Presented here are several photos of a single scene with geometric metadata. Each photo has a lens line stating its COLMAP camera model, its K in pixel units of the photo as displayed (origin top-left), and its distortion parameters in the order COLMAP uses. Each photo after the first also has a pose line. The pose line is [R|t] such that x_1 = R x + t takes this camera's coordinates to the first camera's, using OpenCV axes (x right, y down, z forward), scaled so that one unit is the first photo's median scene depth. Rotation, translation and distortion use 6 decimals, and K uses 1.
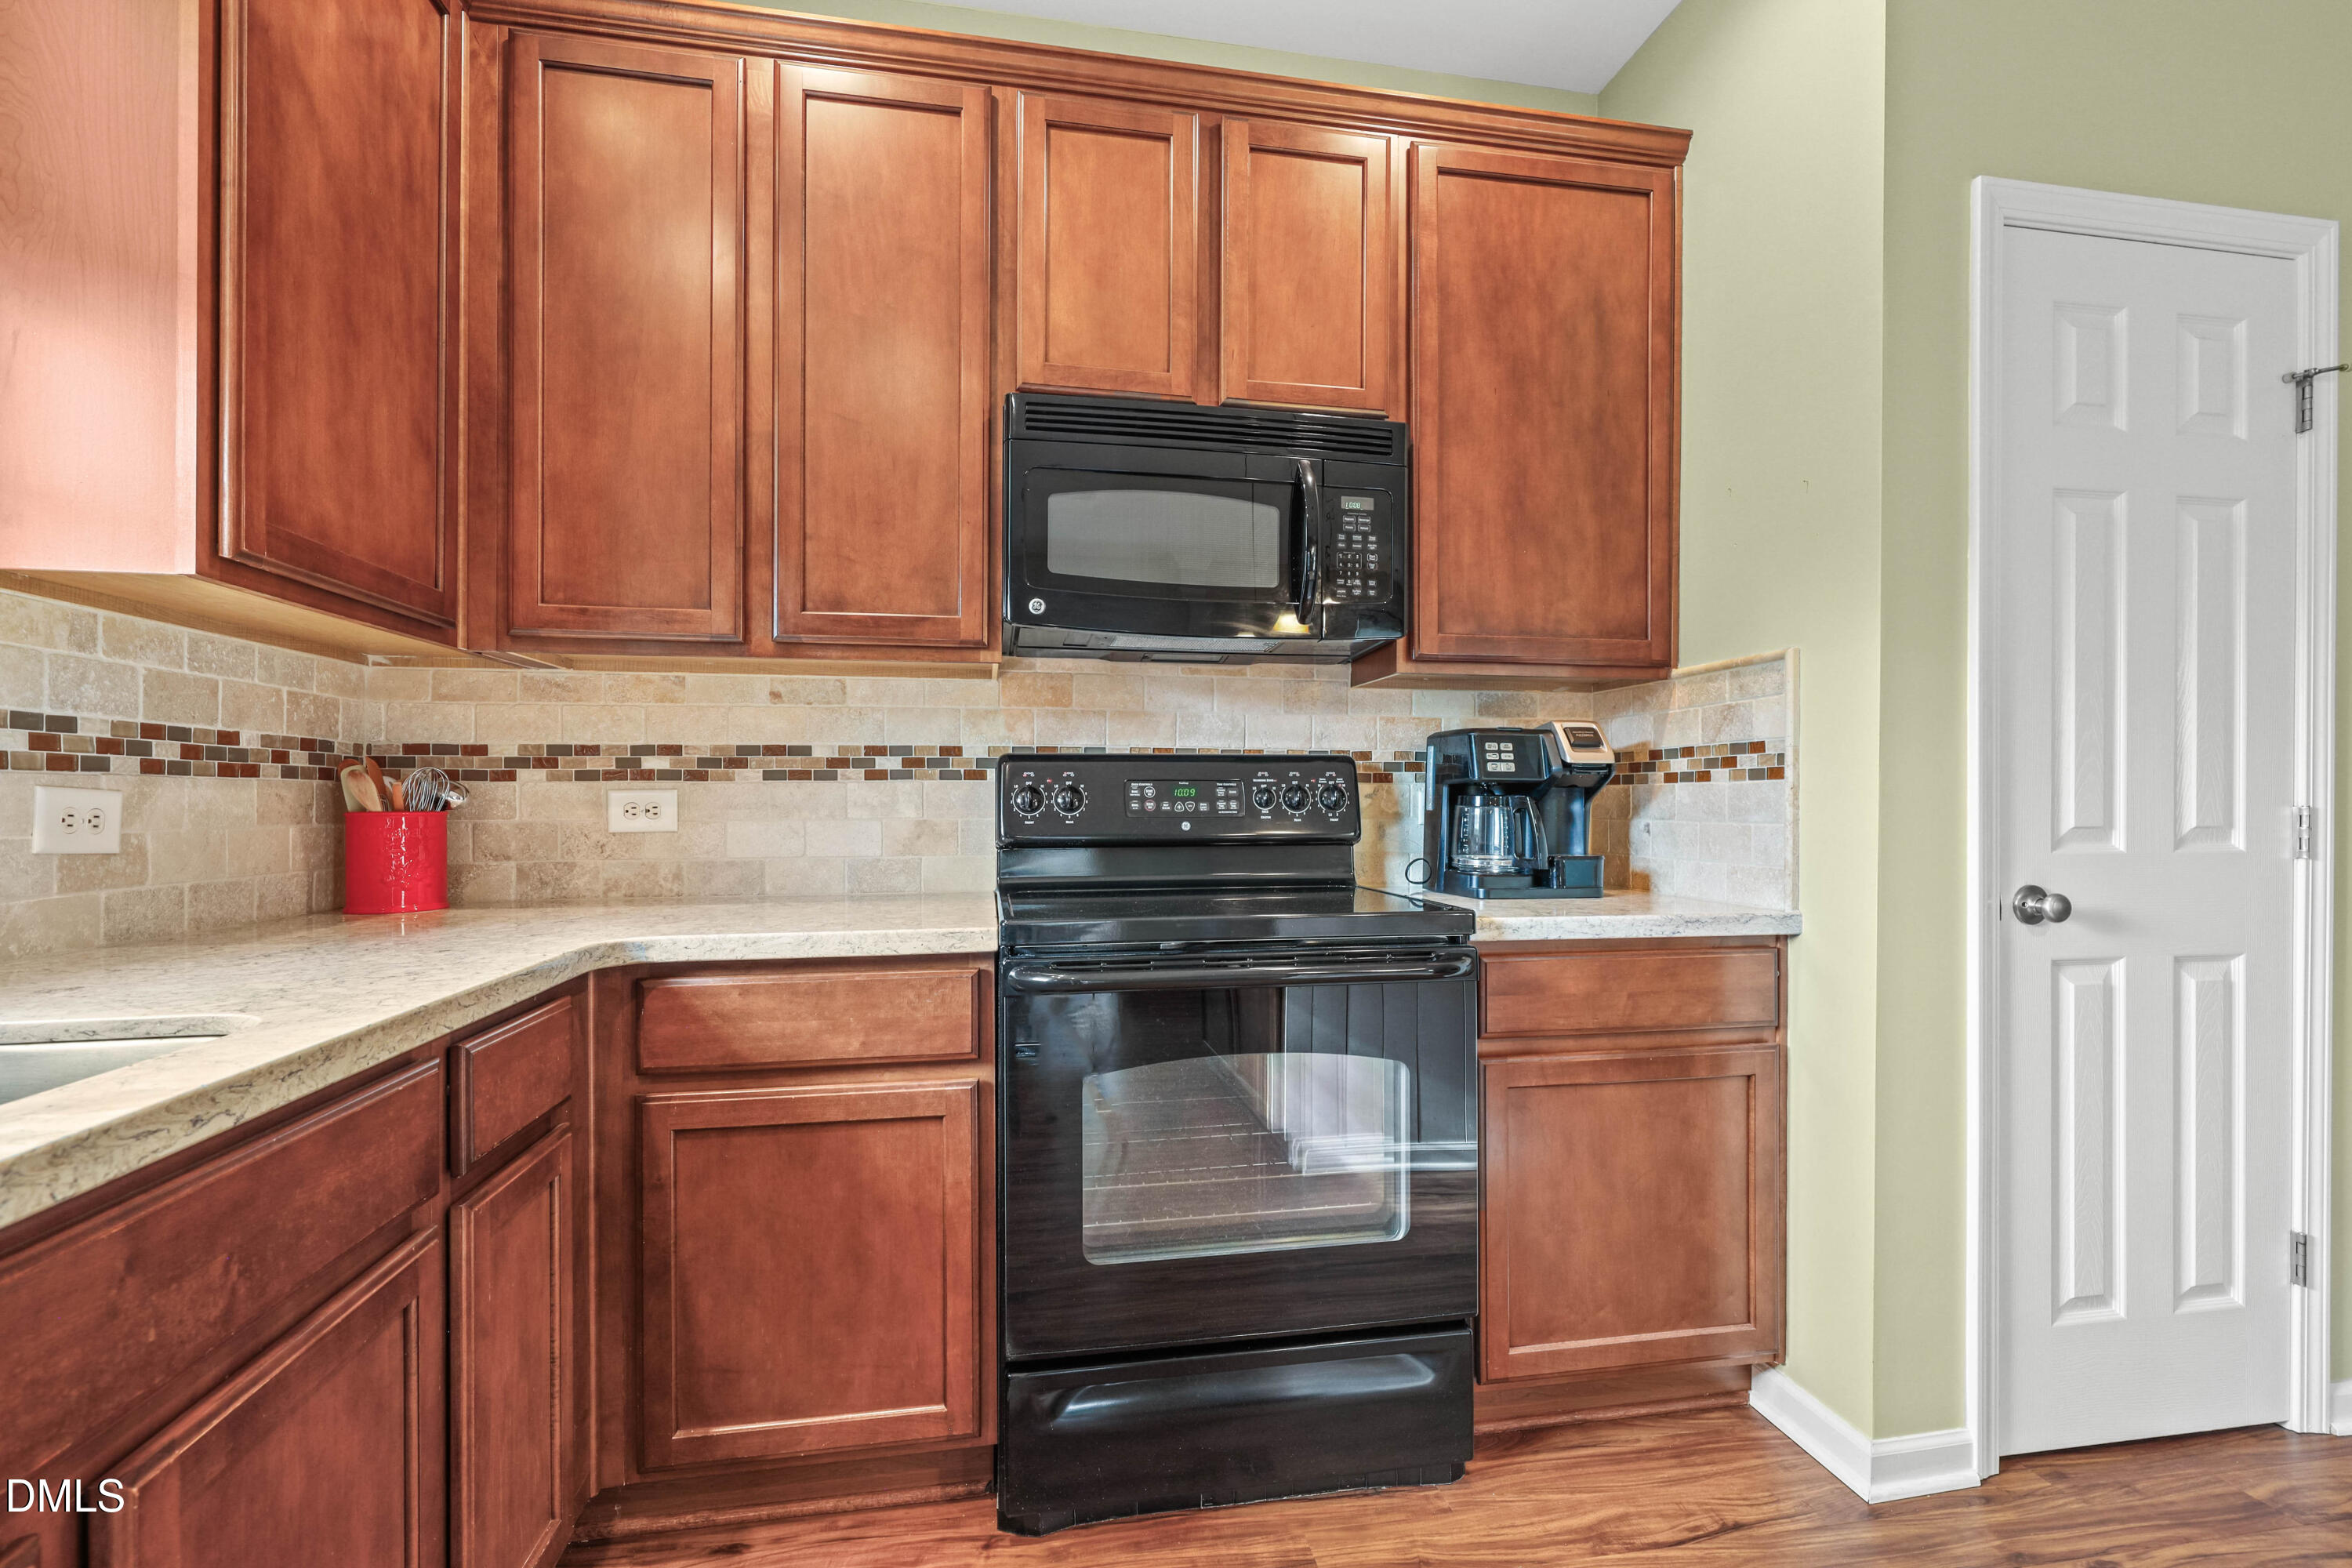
lens RADIAL K [[1065.6, 0, 1189.7], [0, 1065.6, 797.0], [0, 0, 1]] dist [0.000983, -0.000623]
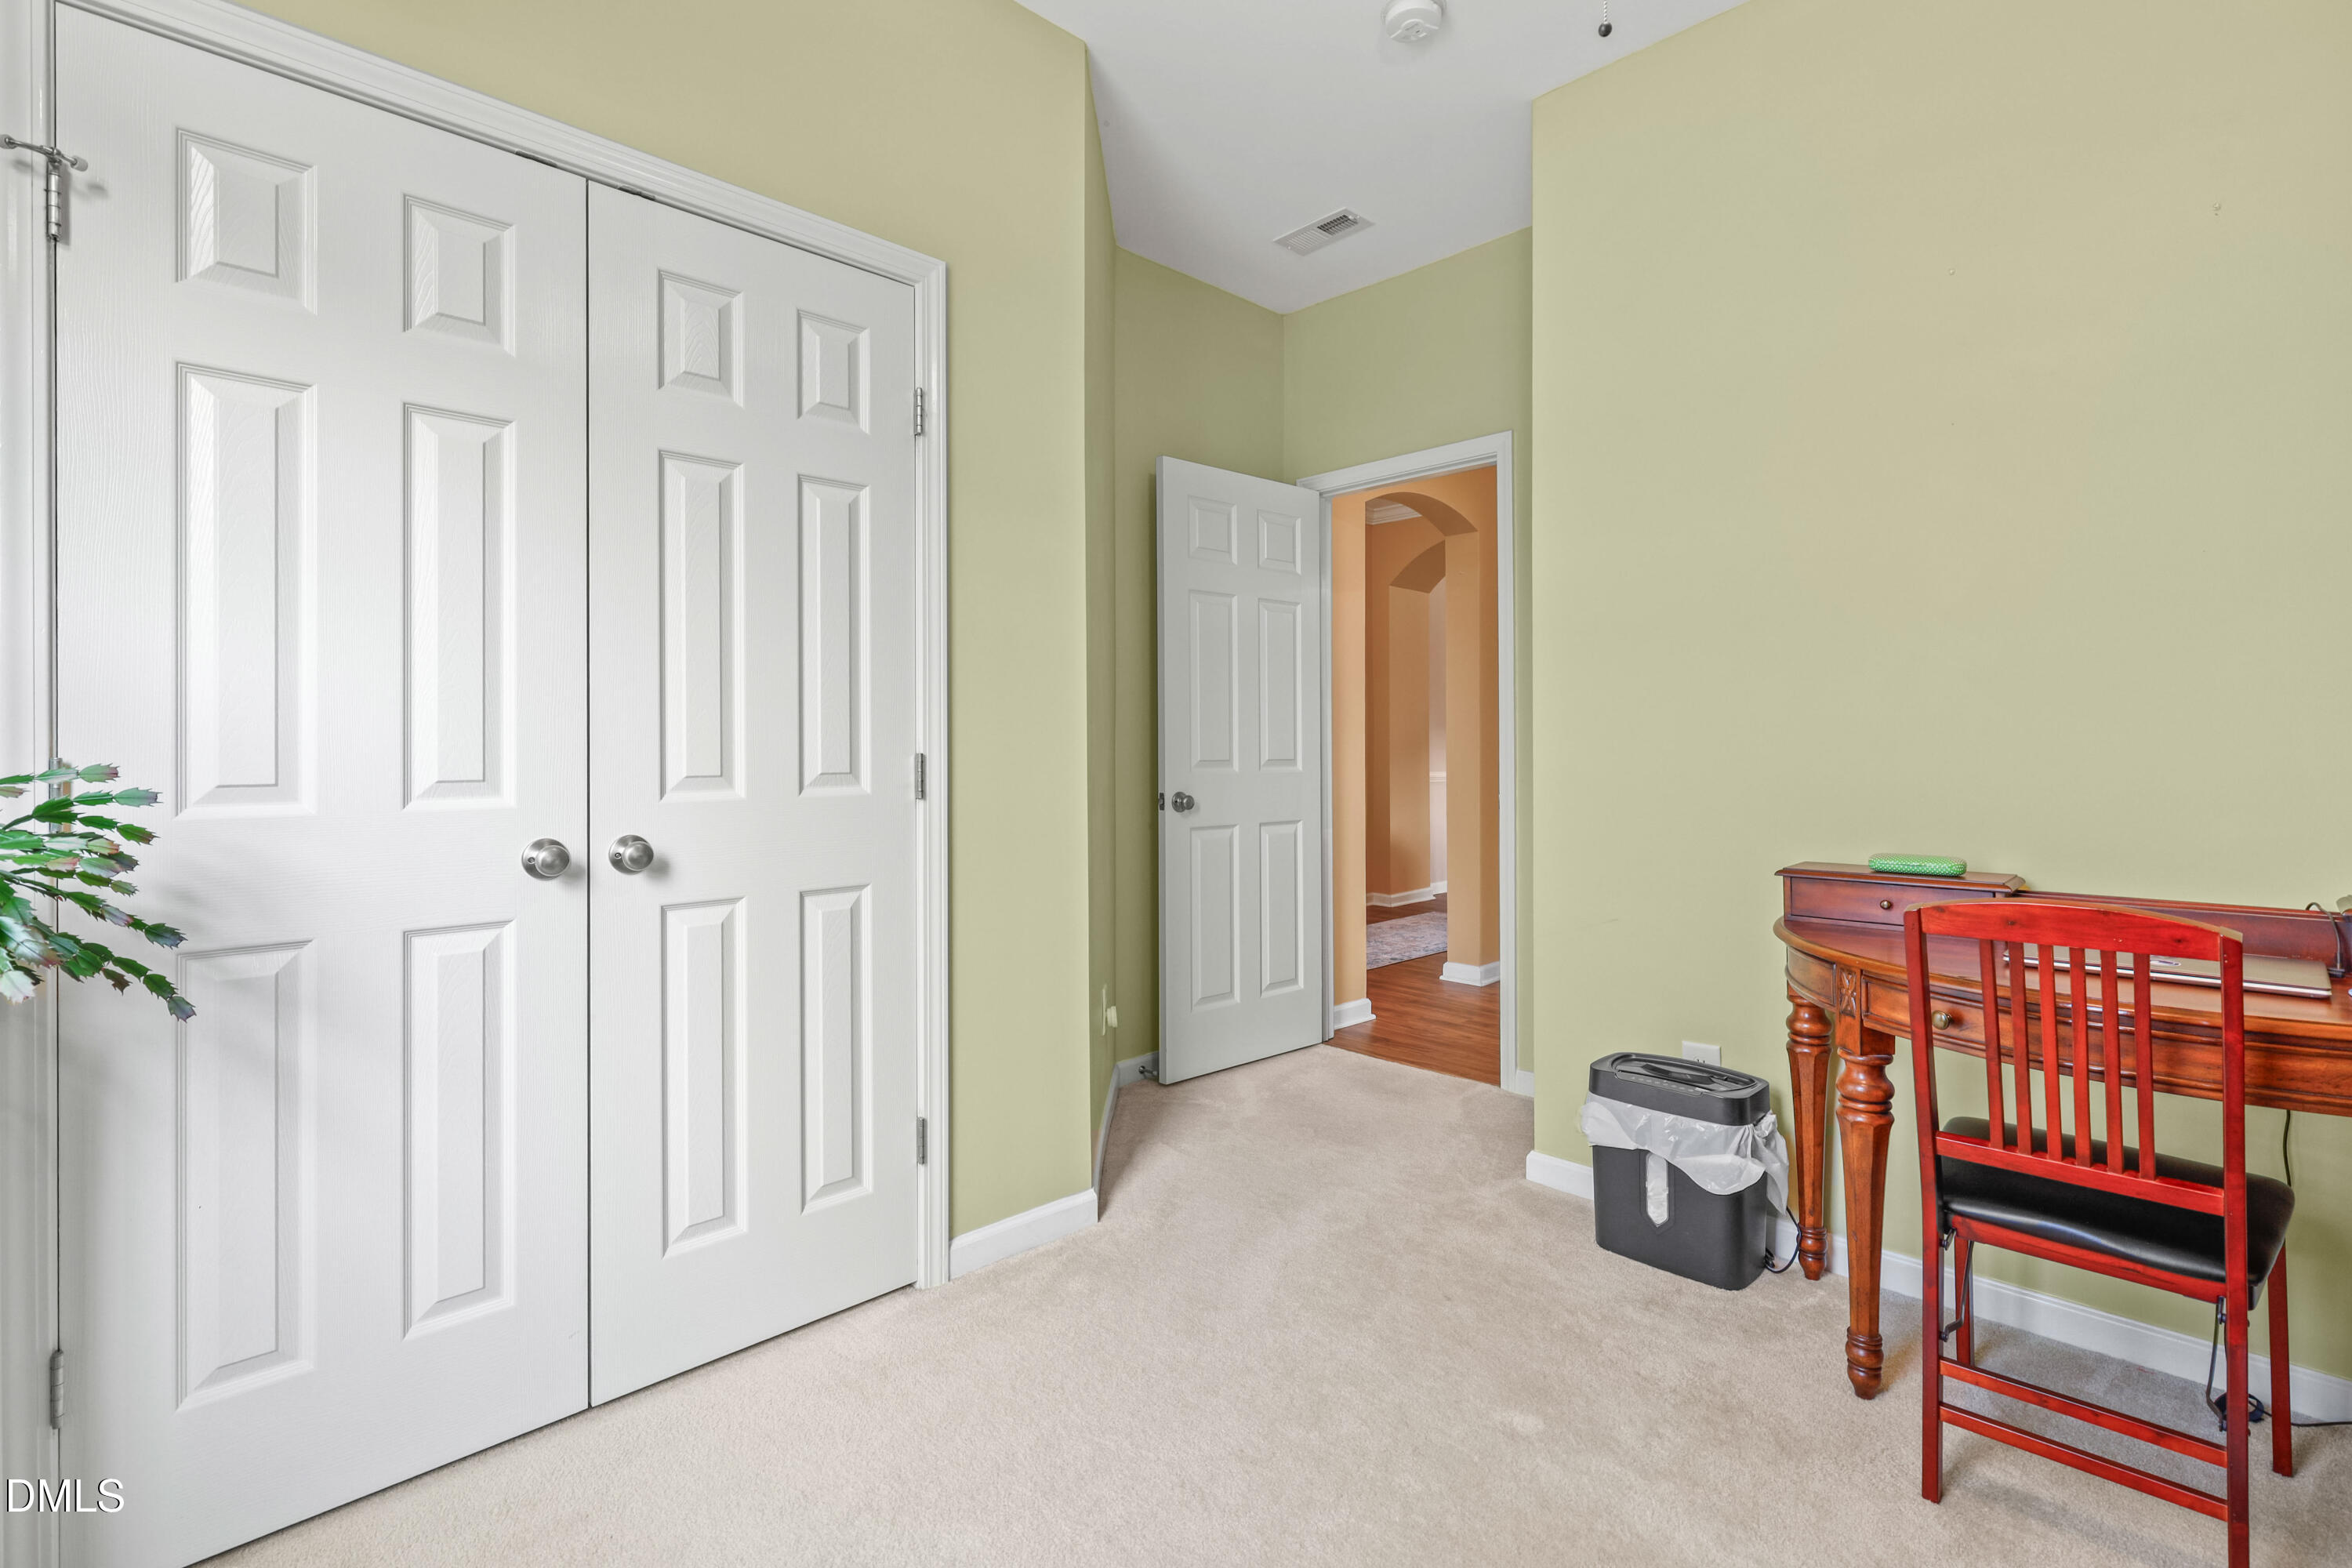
lens RADIAL K [[1087.9, 0, 1179.1], [0, 1087.9, 753.3], [0, 0, 1]] dist [0.000857, -0.000022]
pose [[0.832444, -0.006240, 0.554075, 0.571729], [0.005609, 0.999980, 0.002835, 0.004510], [-0.554081, 0.000748, 0.832462, -0.138210]]
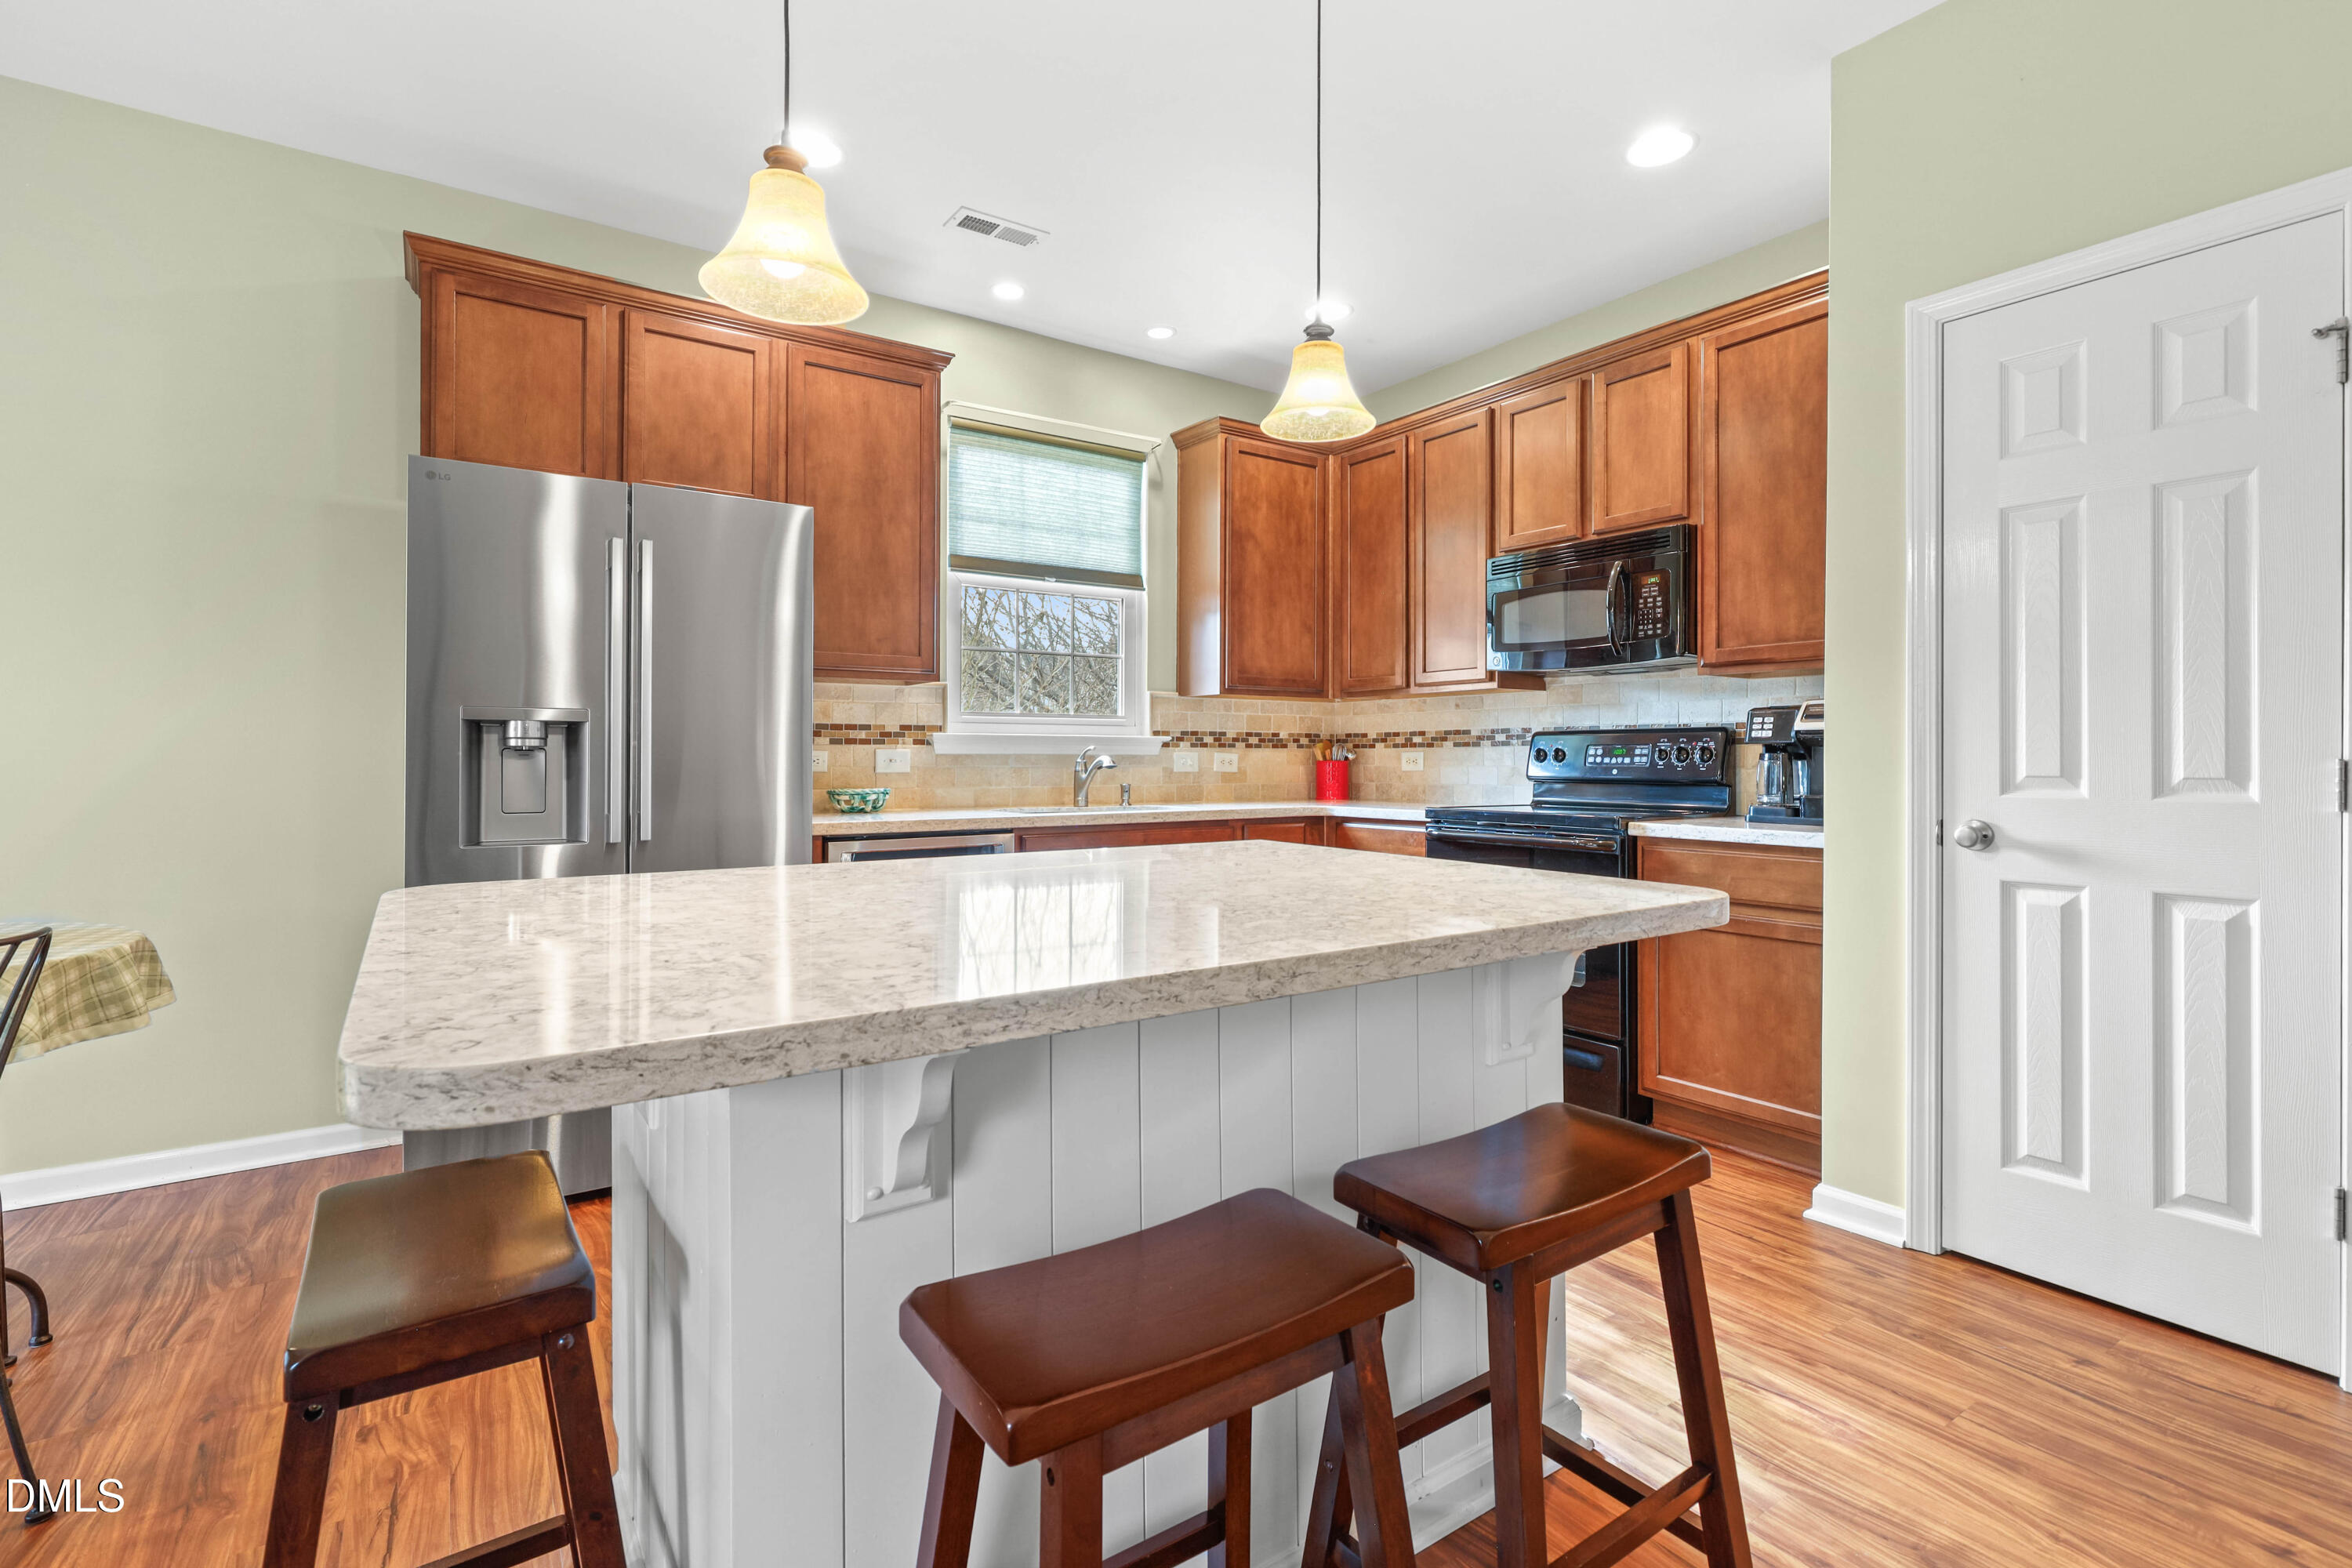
lens RADIAL K [[1087.9, 0, 1179.1], [0, 1087.9, 753.3], [0, 0, 1]] dist [0.000857, -0.000022]
pose [[0.405458, -0.003586, -0.914106, 1.421023], [0.000584, 0.999993, -0.003664, 0.004399], [0.914113, 0.000951, 0.405458, -0.373352]]
